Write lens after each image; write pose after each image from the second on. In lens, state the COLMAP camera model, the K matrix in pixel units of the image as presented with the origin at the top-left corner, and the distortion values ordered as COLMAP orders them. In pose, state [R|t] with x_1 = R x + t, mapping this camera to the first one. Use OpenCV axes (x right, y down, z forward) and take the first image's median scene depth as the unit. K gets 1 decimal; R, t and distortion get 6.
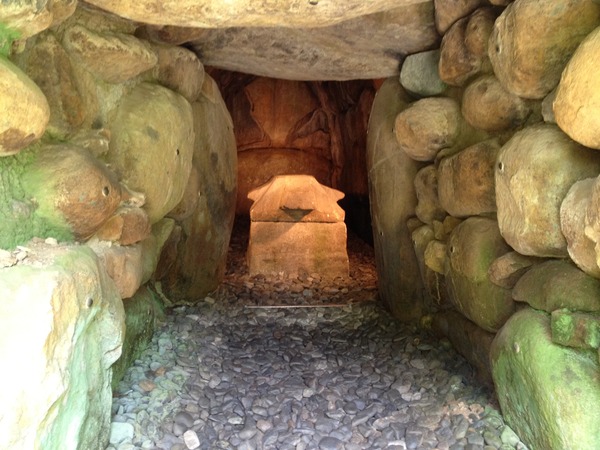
lens RADIAL K [[614.9, 0, 300.6], [0, 614.9, 223.3], [0, 0, 1]] dist [0.005740, 0.000000]
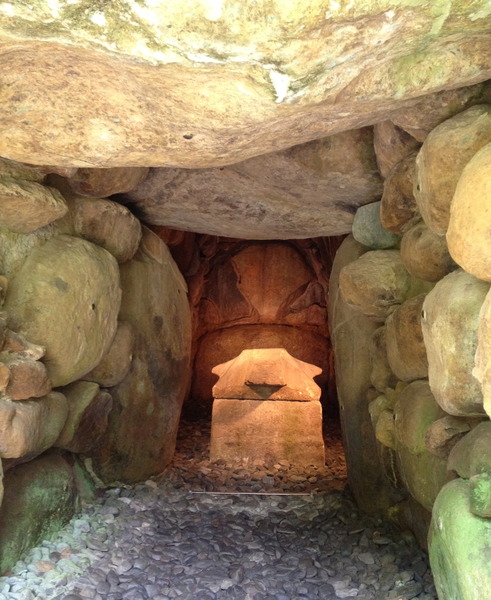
lens RADIAL K [[701.6, 0, 245.3], [0, 701.6, 300.6], [0, 0, 1]] dist [-0.018700, 0.000000]
pose [[0.993823, -0.003167, -0.110935, 0.131419], [-0.015628, 0.985639, -0.168144, 0.044626], [0.109874, 0.168839, 0.979500, -0.013934]]
